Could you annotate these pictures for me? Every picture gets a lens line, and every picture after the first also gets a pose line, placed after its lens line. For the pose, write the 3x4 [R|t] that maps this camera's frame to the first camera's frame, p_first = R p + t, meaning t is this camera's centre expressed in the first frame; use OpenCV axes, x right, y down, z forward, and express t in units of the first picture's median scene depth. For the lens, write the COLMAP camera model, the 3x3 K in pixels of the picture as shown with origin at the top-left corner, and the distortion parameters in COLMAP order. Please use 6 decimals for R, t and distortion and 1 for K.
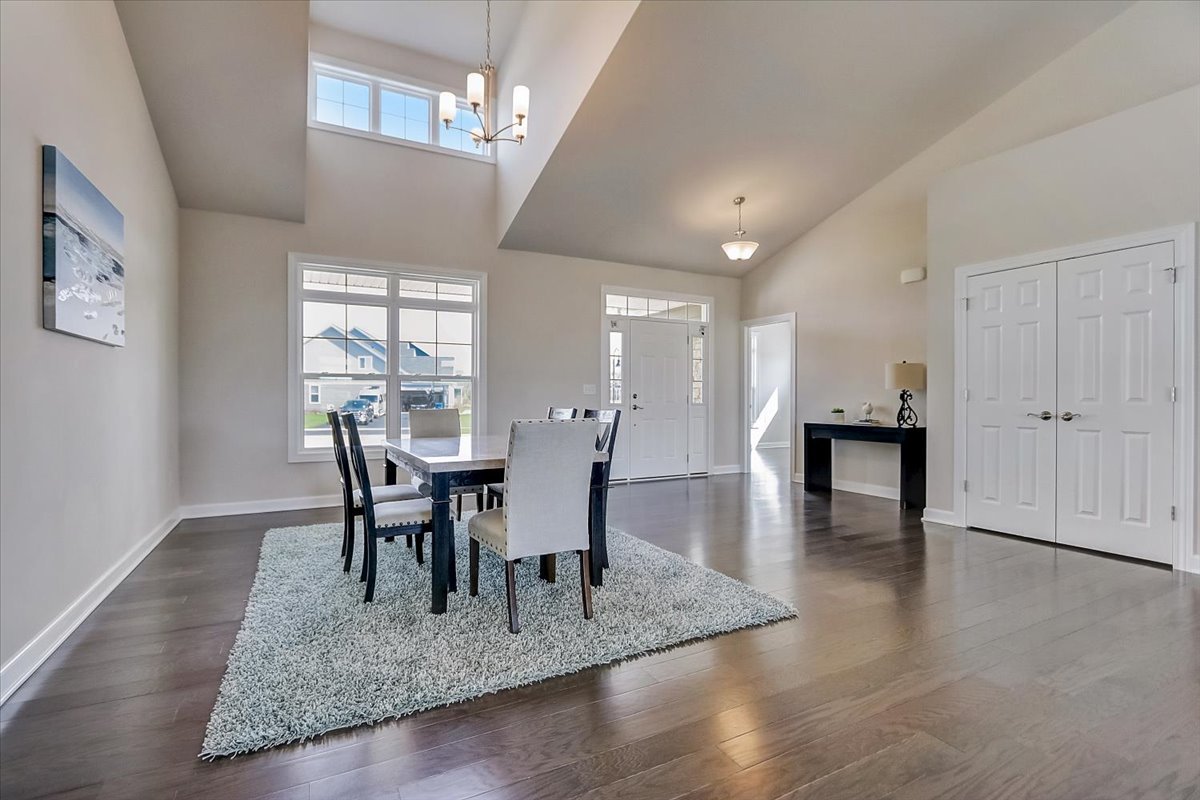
lens RADIAL K [[551.5, 0, 590.1], [0, 551.5, 404.5], [0, 0, 1]] dist [-0.007890, 0.000072]
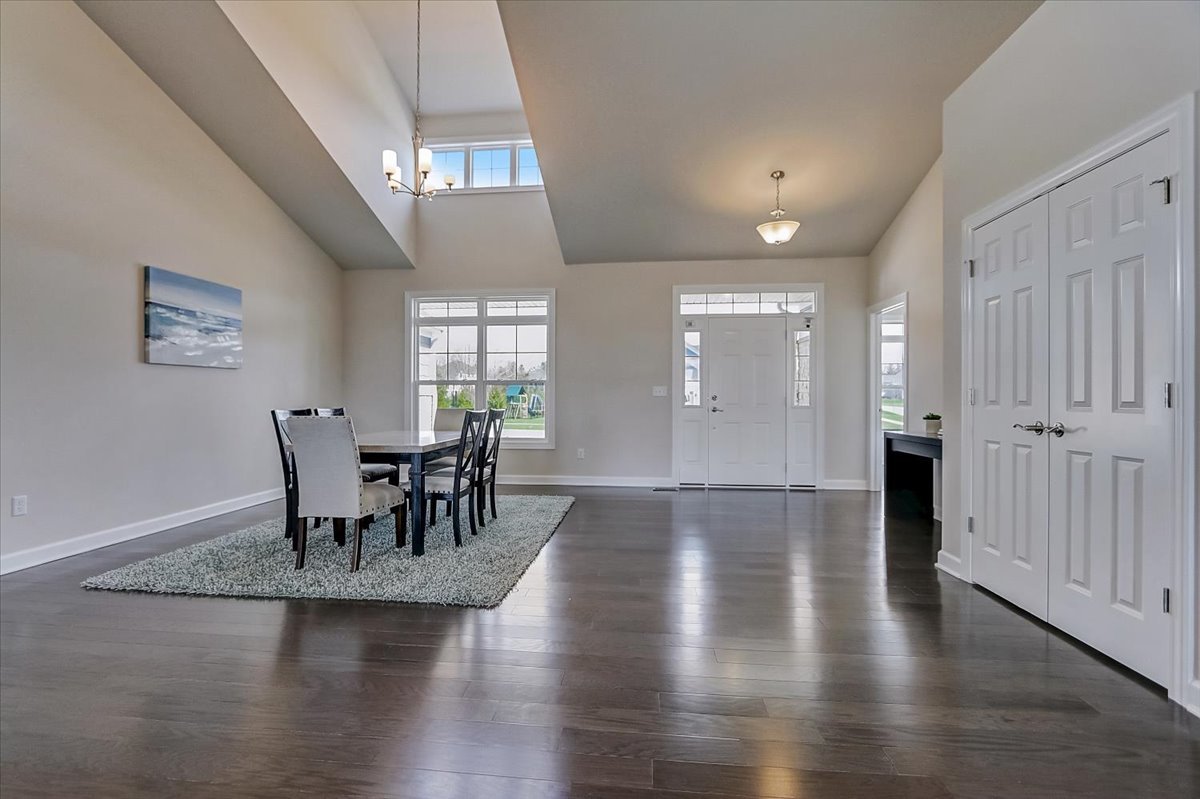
lens RADIAL K [[551.5, 0, 579.8], [0, 551.5, 401.2], [0, 0, 1]] dist [-0.007890, 0.000072]
pose [[0.831033, 0.003536, -0.556211, 0.494024], [-0.007960, 0.999953, -0.005536, -0.002406], [0.556166, 0.009028, 0.831023, 0.097258]]
